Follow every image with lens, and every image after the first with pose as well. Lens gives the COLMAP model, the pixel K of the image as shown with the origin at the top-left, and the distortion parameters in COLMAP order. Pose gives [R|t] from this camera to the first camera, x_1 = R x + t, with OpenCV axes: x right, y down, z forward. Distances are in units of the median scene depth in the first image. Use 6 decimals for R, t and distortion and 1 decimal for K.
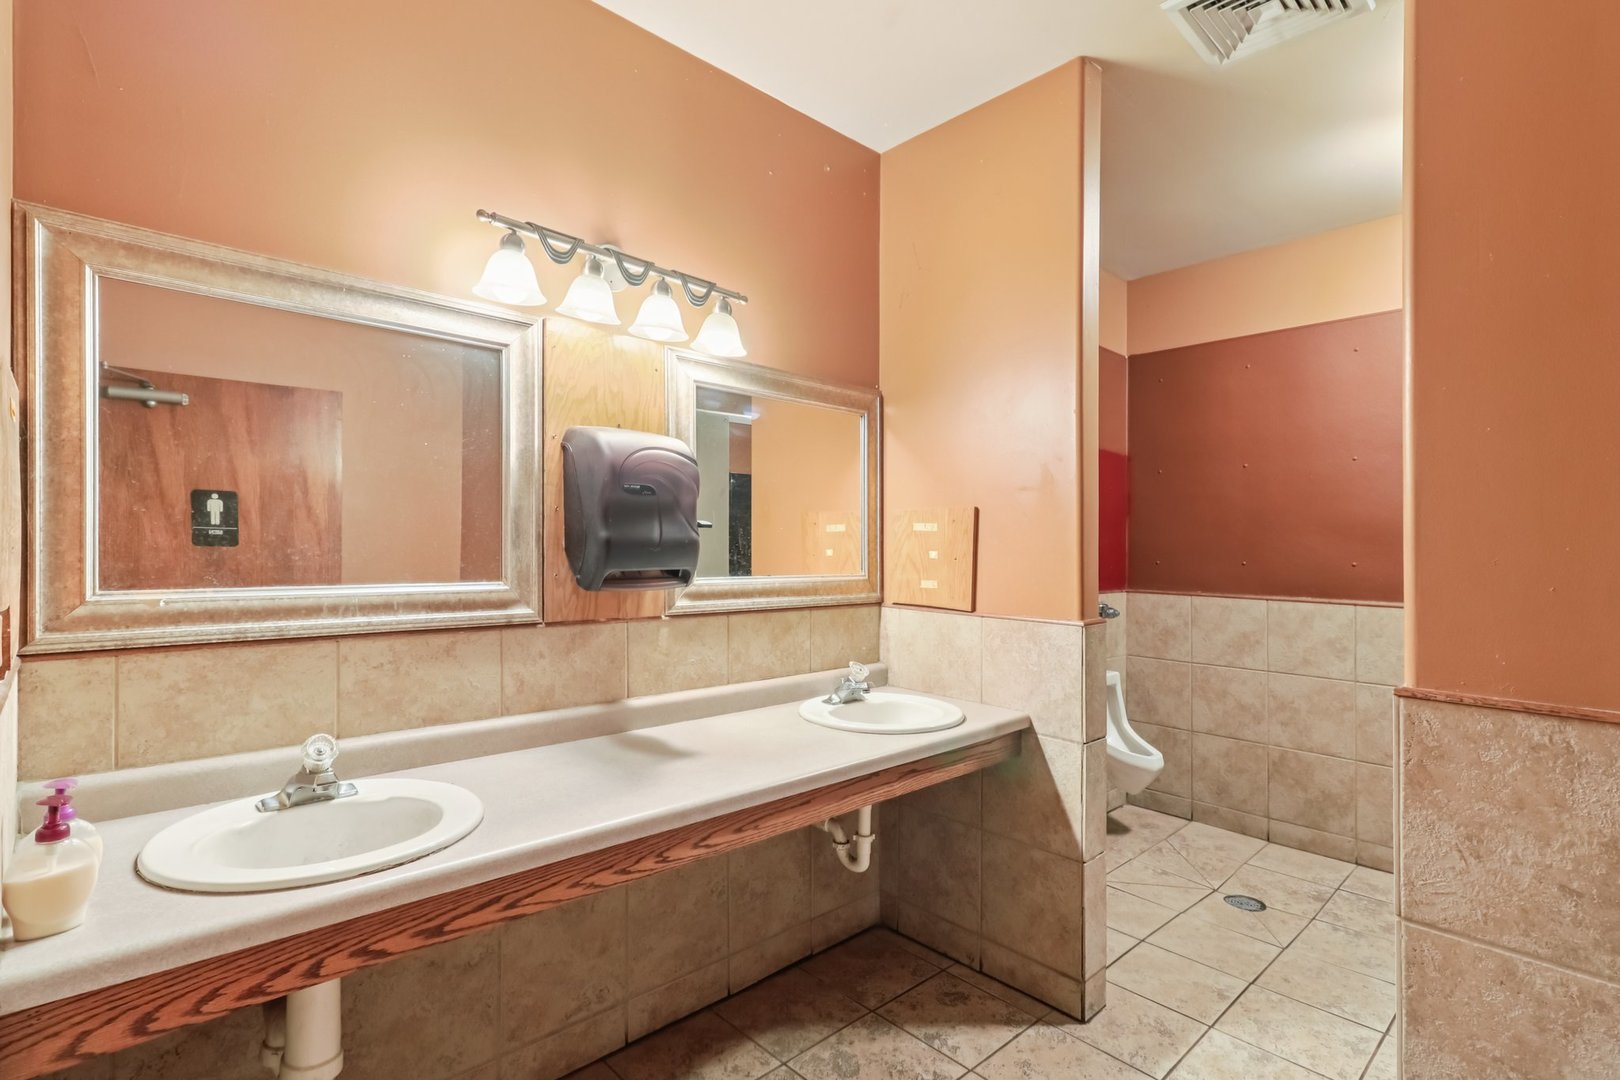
lens RADIAL K [[763.0, 0, 813.7], [0, 763.0, 534.7], [0, 0, 1]] dist [0.006119, 0.000216]
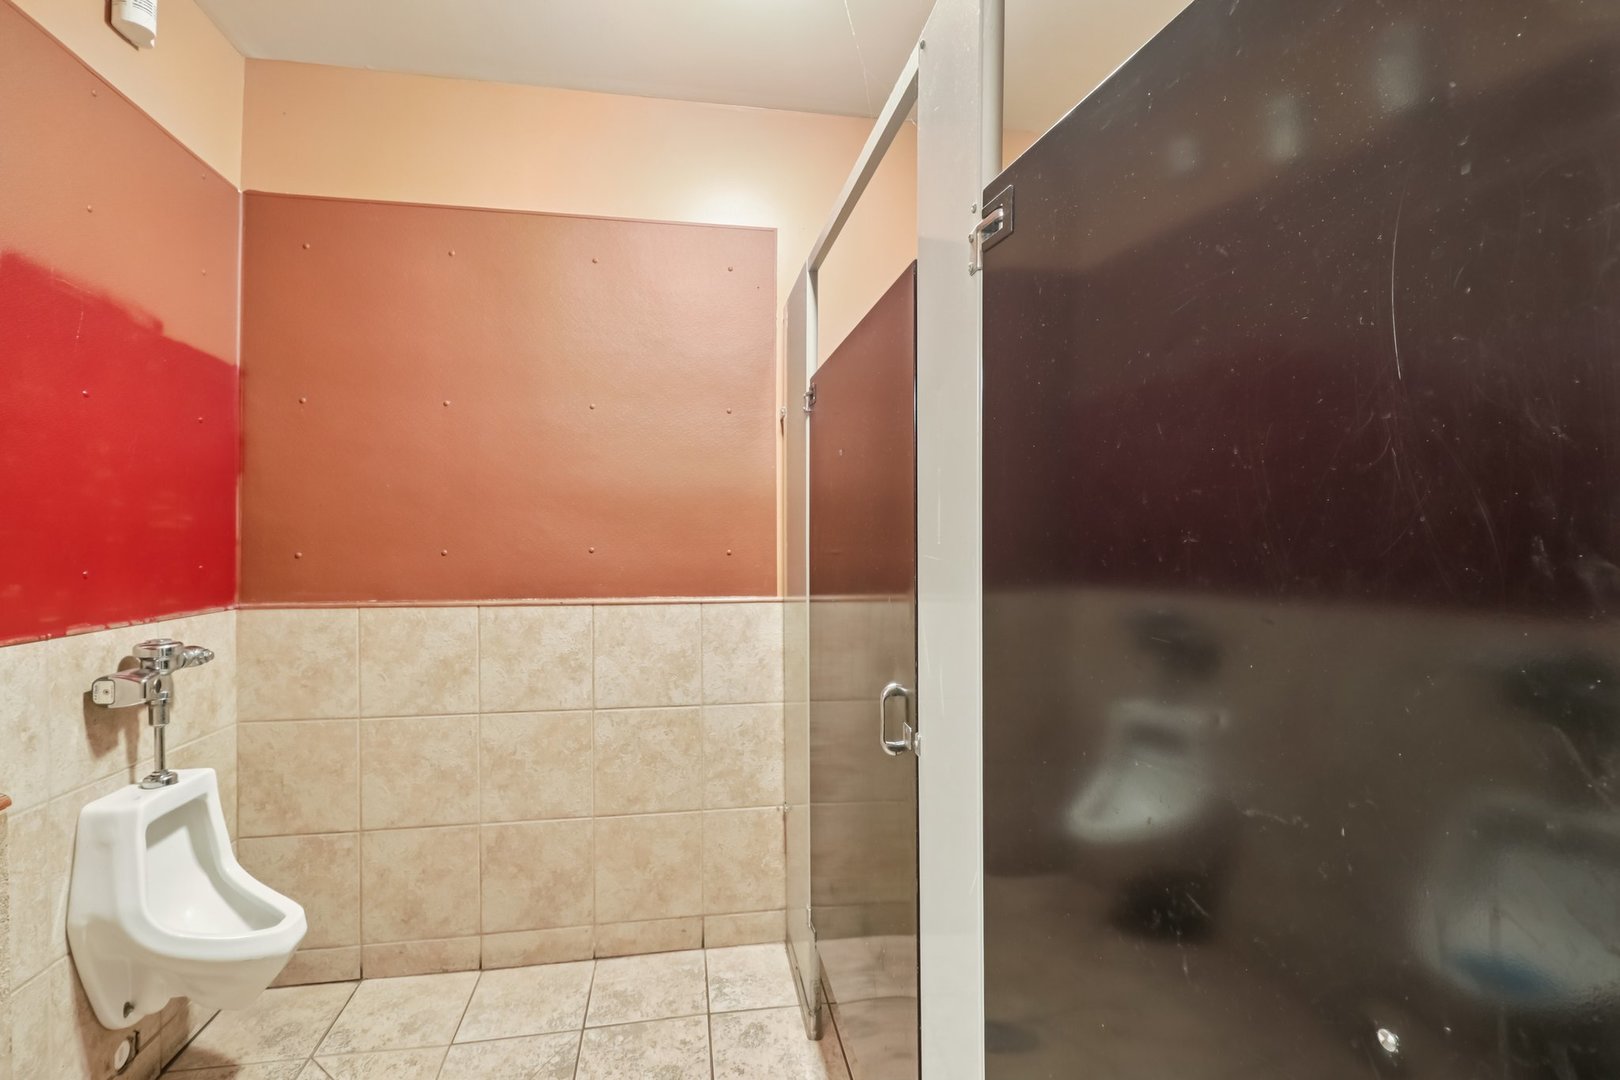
lens RADIAL K [[763.0, 0, 813.7], [0, 763.0, 534.7], [0, 0, 1]] dist [0.006119, 0.000216]
pose [[0.550363, -0.015464, 0.834782, 0.201087], [-0.008666, 0.999669, 0.024232, 0.005370], [-0.834880, -0.020571, 0.550047, 0.394610]]
